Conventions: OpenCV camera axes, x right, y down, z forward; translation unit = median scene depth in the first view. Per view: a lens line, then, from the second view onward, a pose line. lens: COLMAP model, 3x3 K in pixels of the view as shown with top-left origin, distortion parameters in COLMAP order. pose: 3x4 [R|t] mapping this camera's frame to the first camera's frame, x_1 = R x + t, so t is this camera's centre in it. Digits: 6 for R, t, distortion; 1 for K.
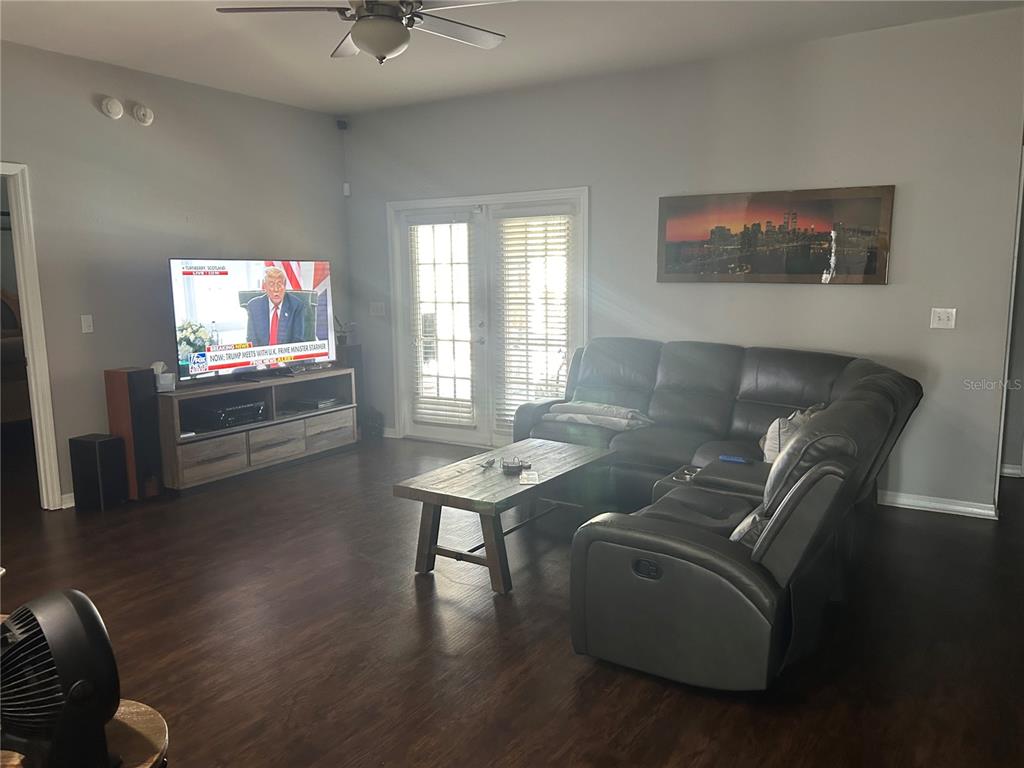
lens RADIAL K [[773.5, 0, 518.6], [0, 773.5, 386.8], [0, 0, 1]] dist [0.068508, -0.062760]
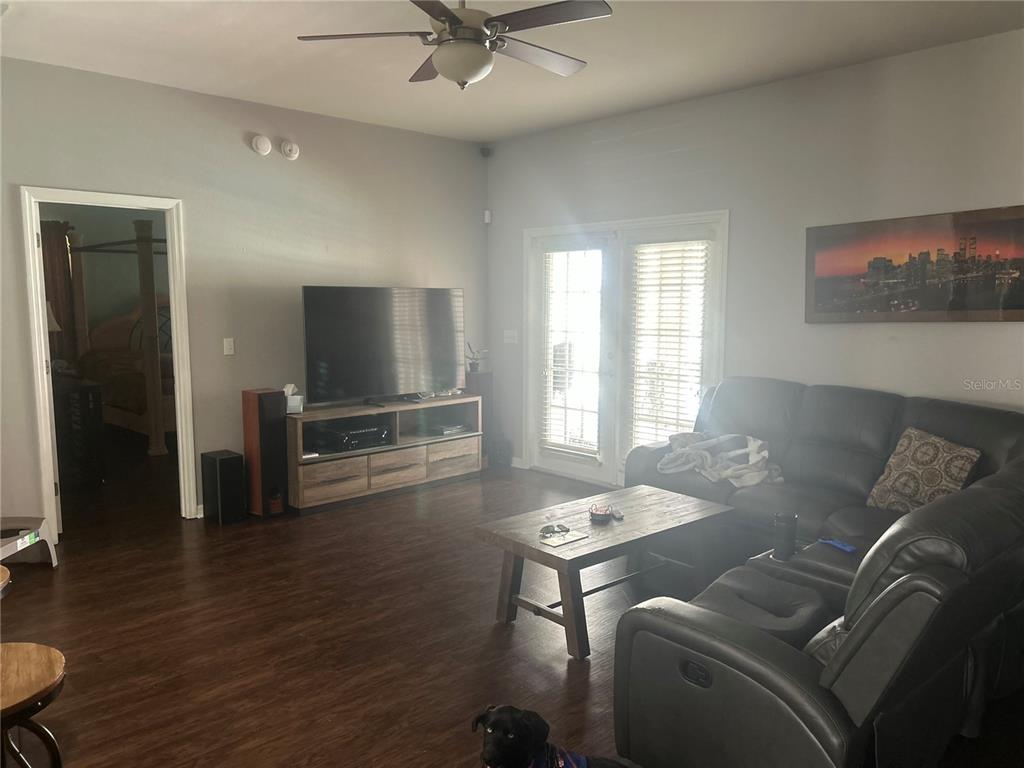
lens RADIAL K [[773.5, 0, 506.6], [0, 773.5, 391.2], [0, 0, 1]] dist [0.068508, -0.062760]
pose [[0.967596, 0.044467, -0.248556, 0.082933], [-0.049534, 0.998672, -0.014164, -0.022858], [0.247596, 0.026017, 0.968514, 0.066660]]
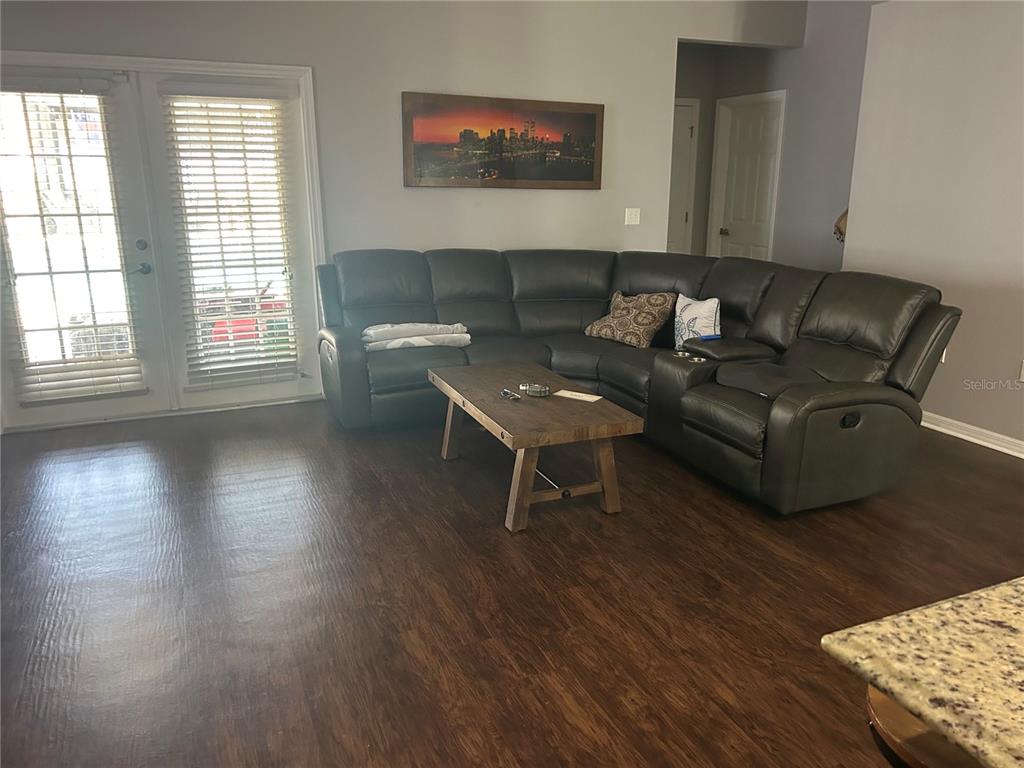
lens RADIAL K [[773.5, 0, 526.8], [0, 773.5, 374.6], [0, 0, 1]] dist [0.068508, -0.062760]
pose [[0.550723, -0.193871, 0.811861, -0.570945], [0.113457, 0.981012, 0.157301, -0.046251], [-0.826941, 0.005482, 0.562261, 0.373455]]
